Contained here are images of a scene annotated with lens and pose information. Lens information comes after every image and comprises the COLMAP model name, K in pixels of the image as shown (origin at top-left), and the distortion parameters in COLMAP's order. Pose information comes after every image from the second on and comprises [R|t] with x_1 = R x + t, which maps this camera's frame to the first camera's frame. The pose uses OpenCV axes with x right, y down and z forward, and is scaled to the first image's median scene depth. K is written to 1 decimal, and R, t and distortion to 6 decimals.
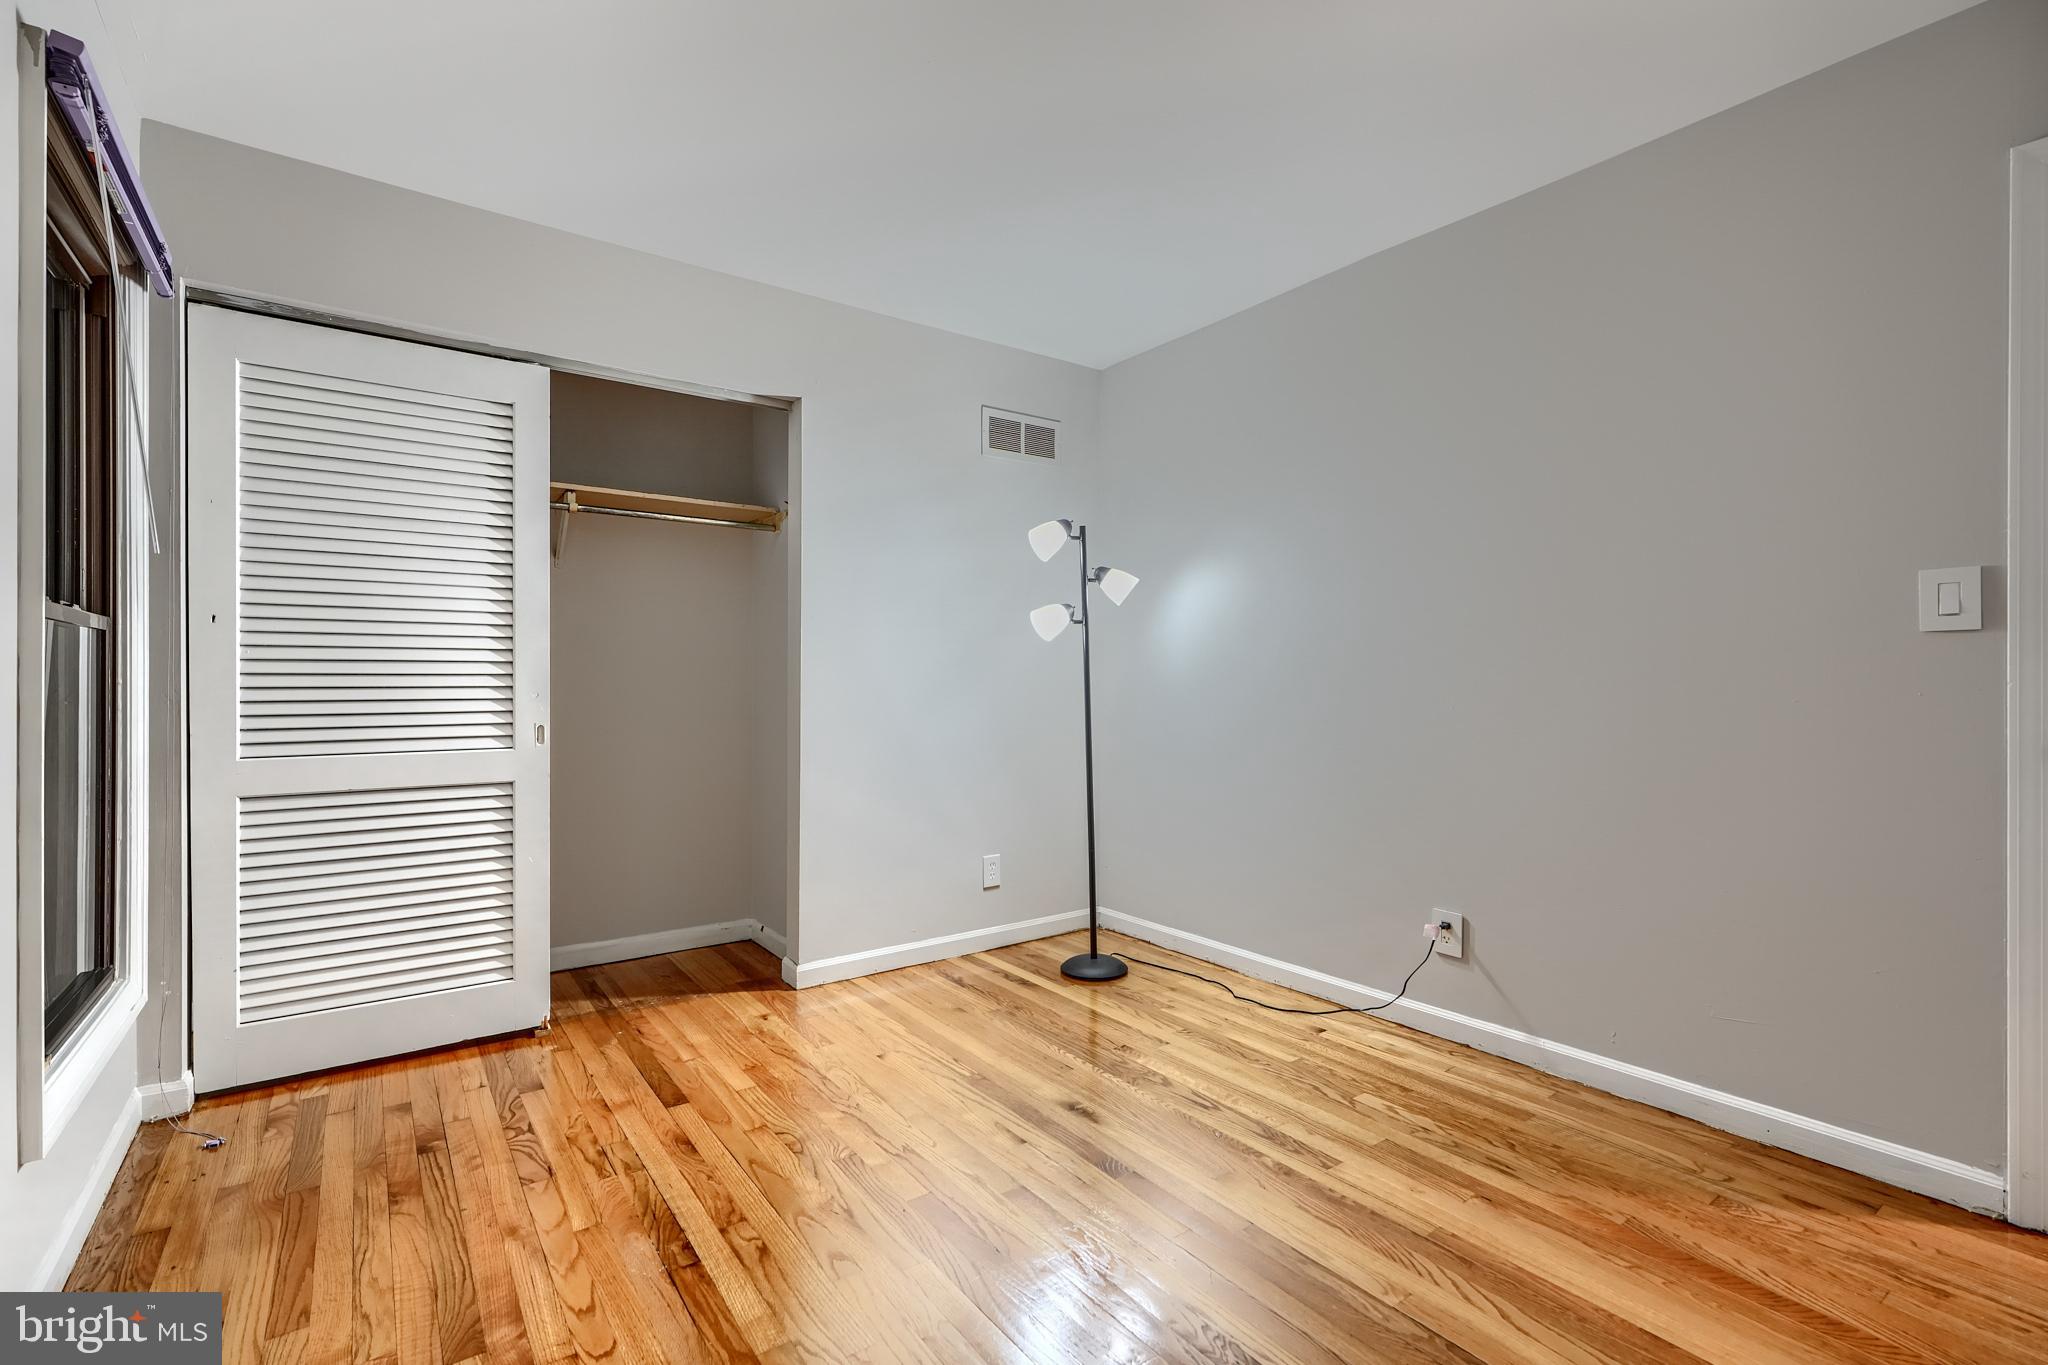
lens RADIAL K [[924.0, 0, 1023.3], [0, 924.0, 677.5], [0, 0, 1]] dist [-0.004217, 0.000104]
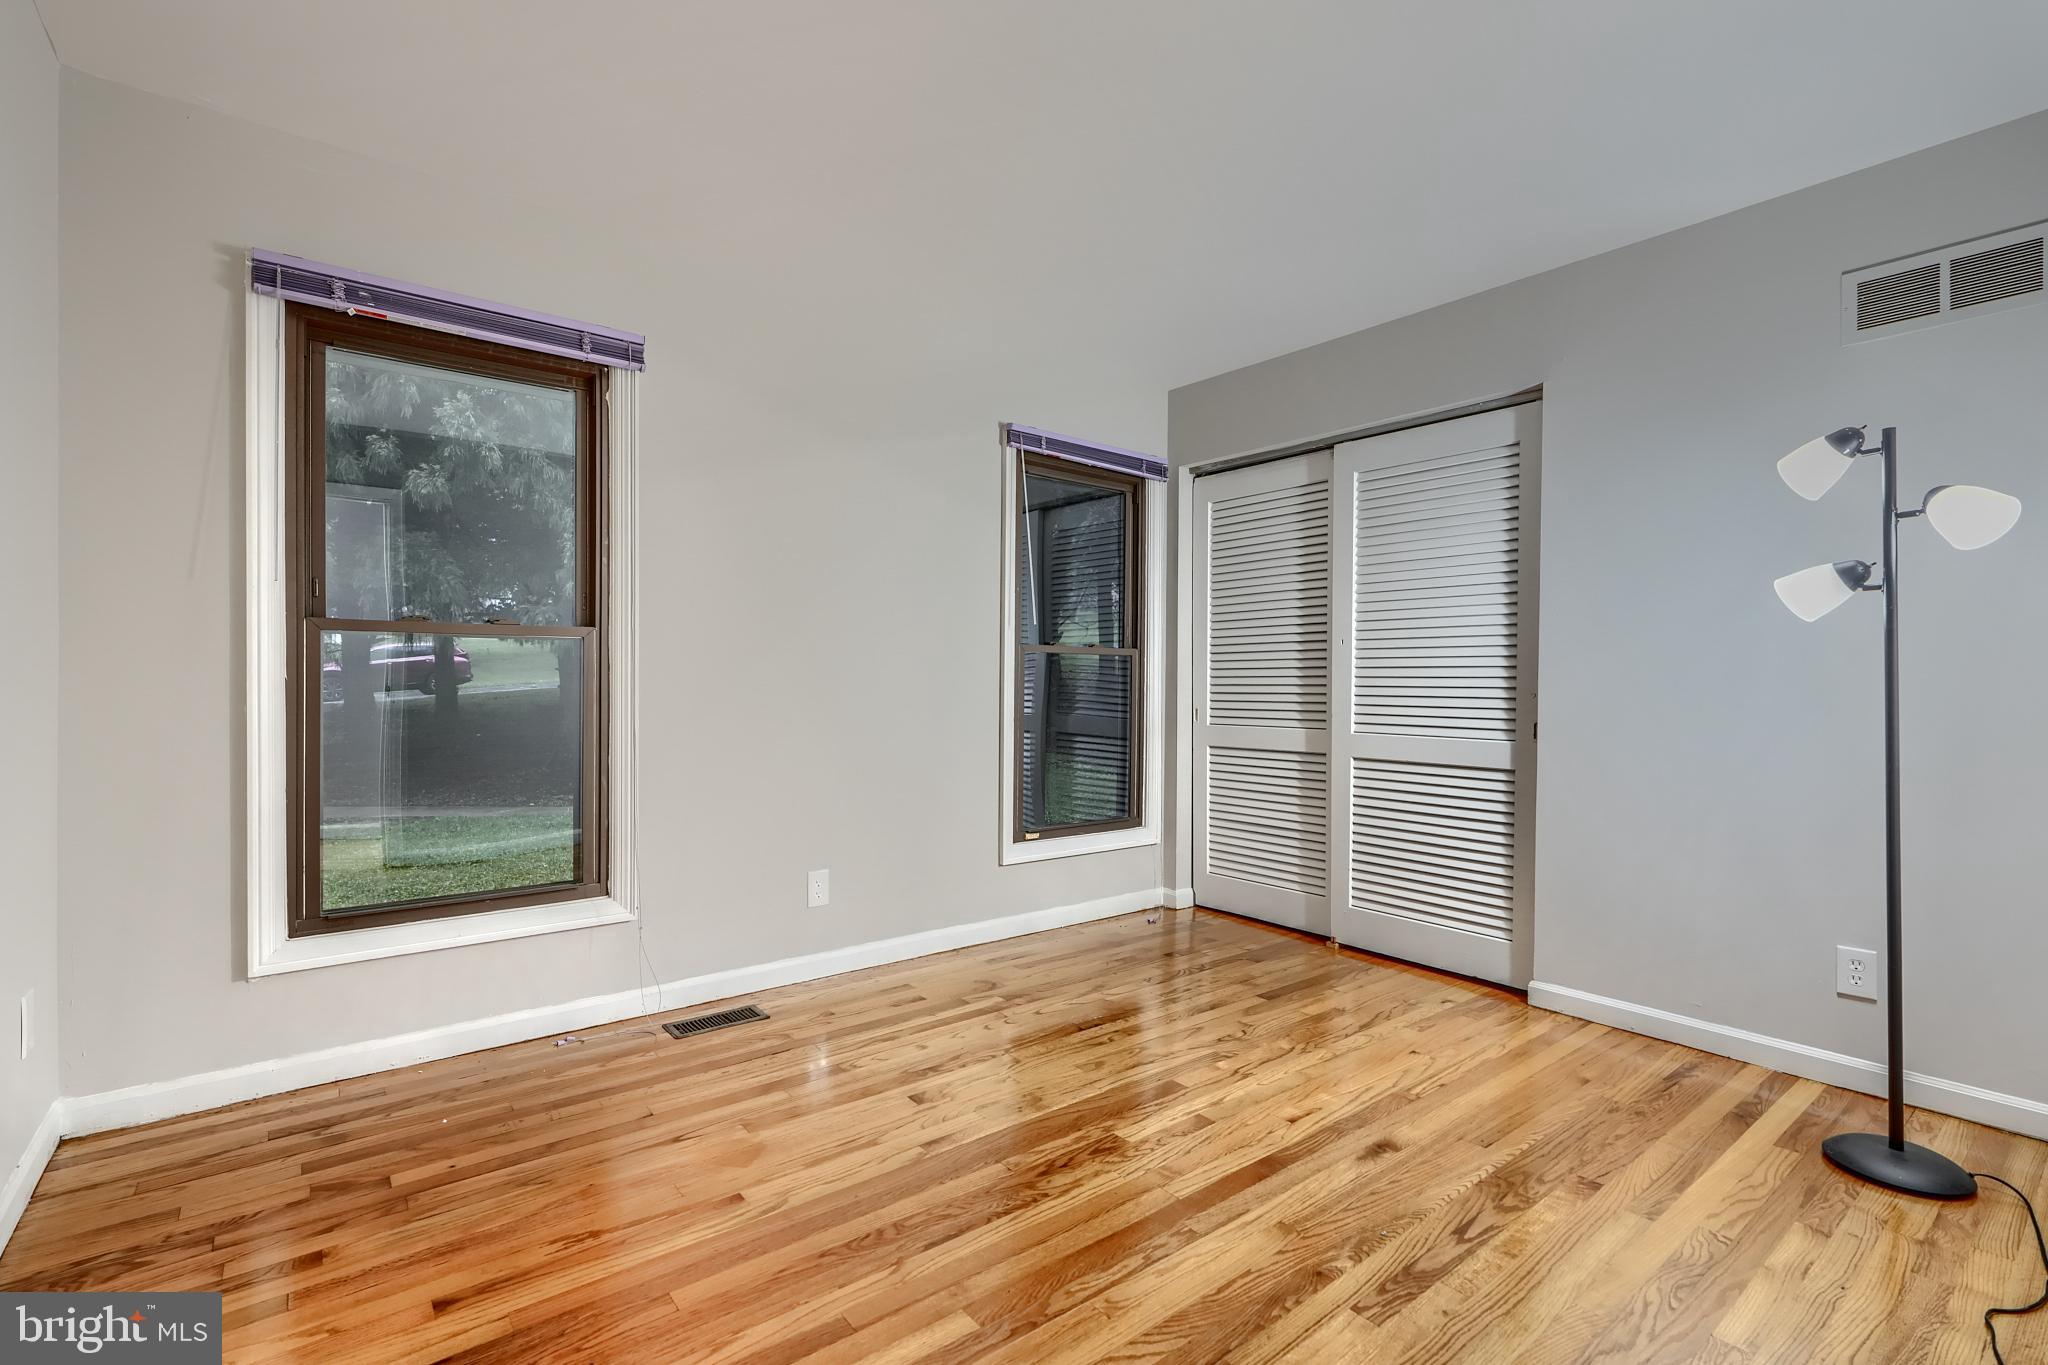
lens RADIAL K [[924.0, 0, 1022.9], [0, 924.0, 683.2], [0, 0, 1]] dist [-0.004217, 0.000104]
pose [[0.037040, 0.004882, -0.999302, 0.692345], [-0.003653, 0.999982, 0.004750, 0.001849], [0.999307, 0.003474, 0.037057, 0.440363]]
